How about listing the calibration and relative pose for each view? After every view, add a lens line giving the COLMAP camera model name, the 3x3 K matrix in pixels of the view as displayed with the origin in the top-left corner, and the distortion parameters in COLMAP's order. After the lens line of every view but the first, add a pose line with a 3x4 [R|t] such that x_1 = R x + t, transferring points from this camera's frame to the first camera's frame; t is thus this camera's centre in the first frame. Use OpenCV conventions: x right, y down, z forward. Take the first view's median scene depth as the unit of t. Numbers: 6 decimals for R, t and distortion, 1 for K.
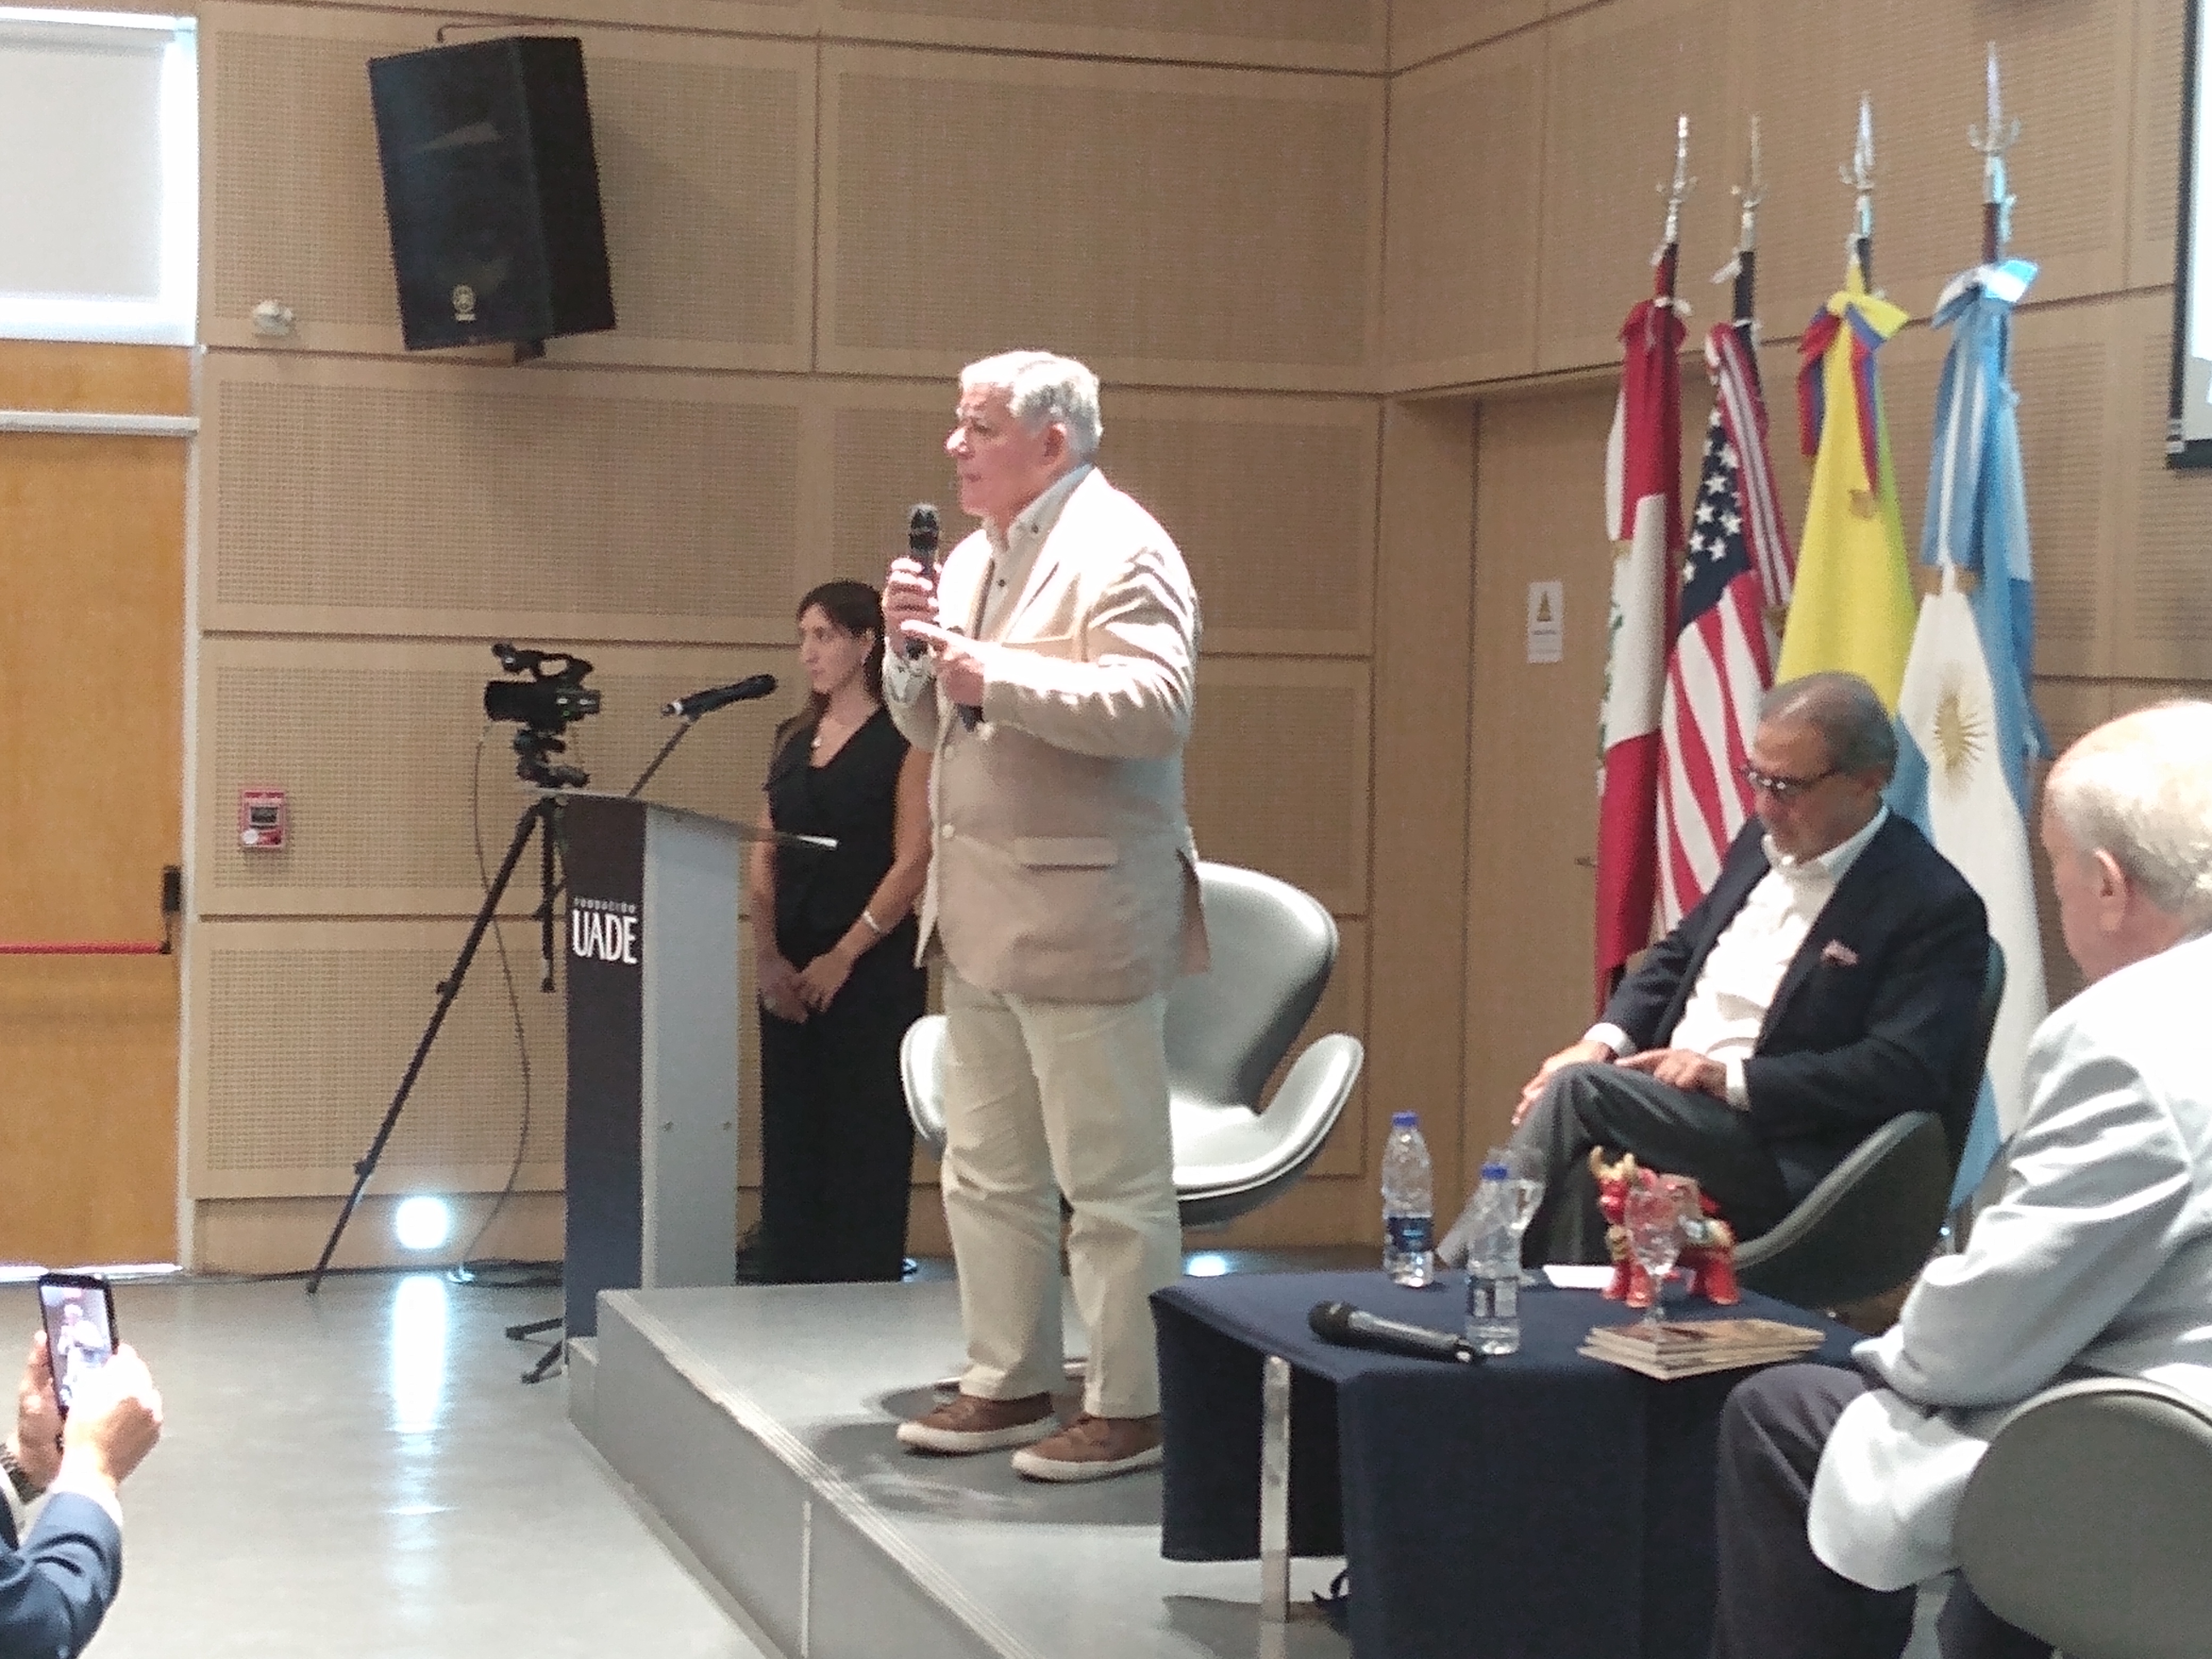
lens RADIAL K [[4247.5, 0, 1106.0], [0, 4247.5, 829.5], [0, 0, 1]] dist [0.036353, 0.157617]
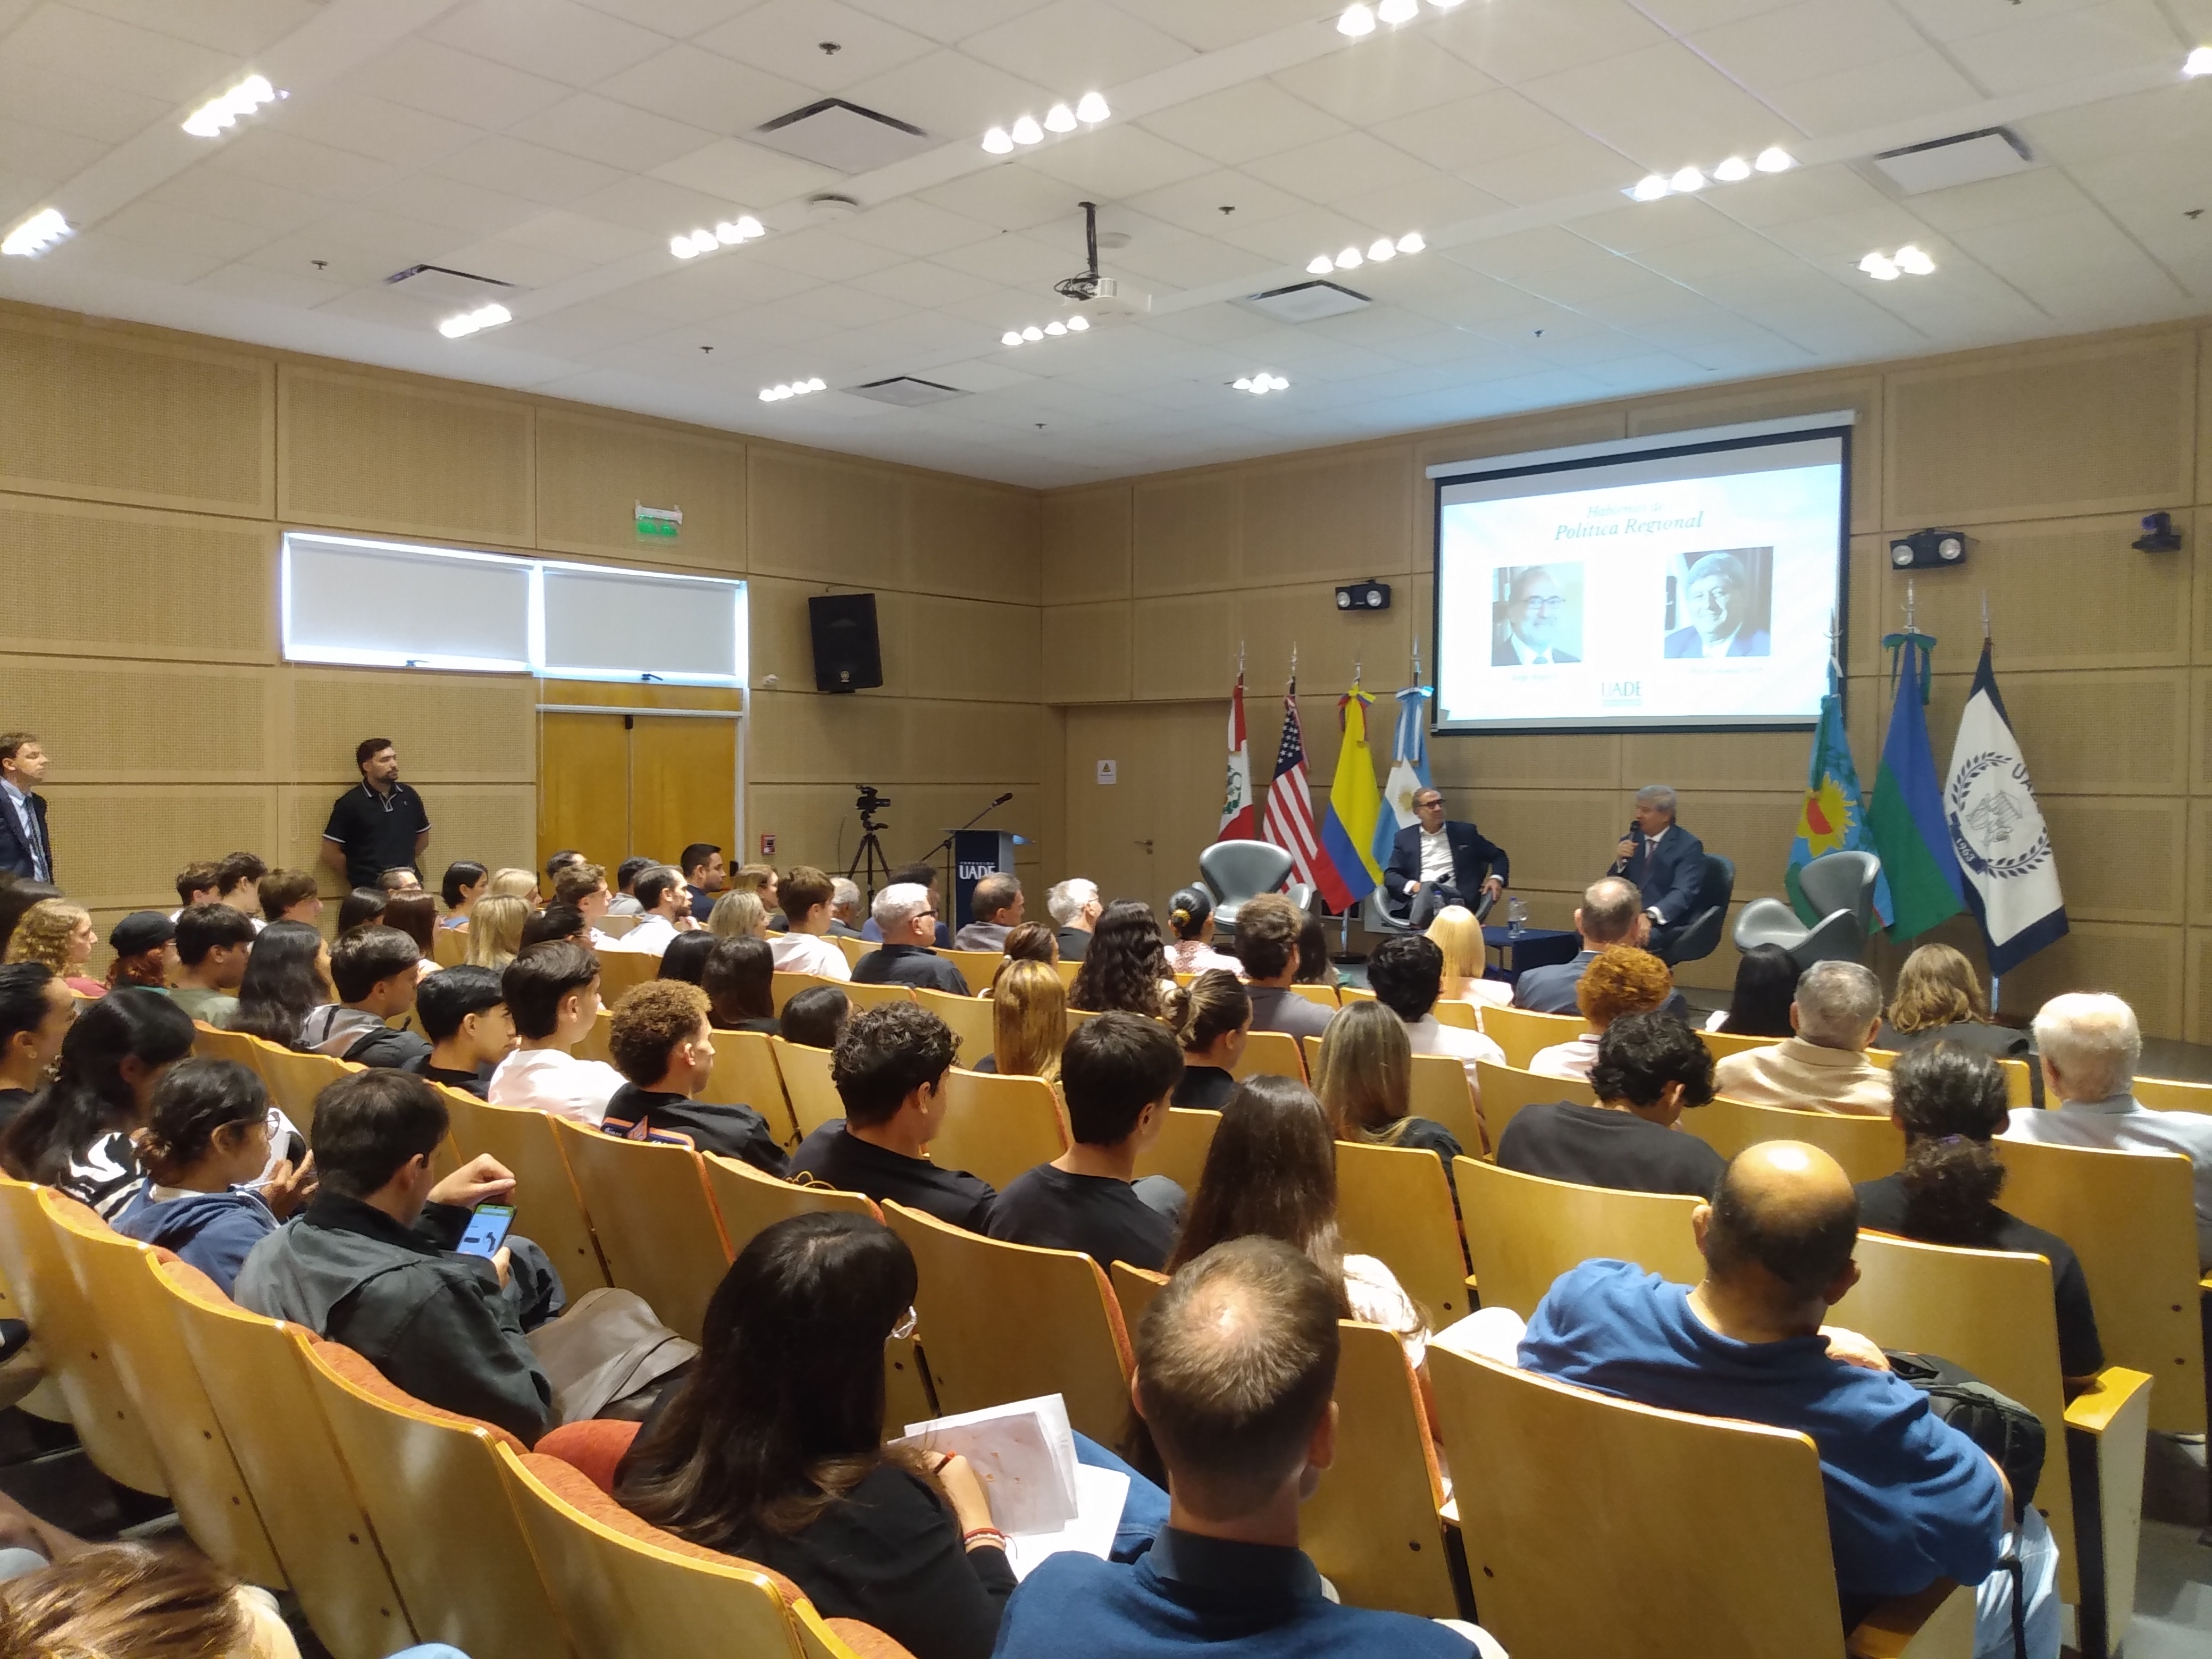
lens RADIAL K [[1688.7, 0, 1106.0], [0, 1688.7, 829.5], [0, 0, 1]] dist [-0.012803, -0.004053]
pose [[0.853238, -0.034252, 0.520396, -0.635071], [0.036611, 0.999313, 0.005746, -0.011187], [-0.520235, 0.014149, 0.853906, -0.164083]]
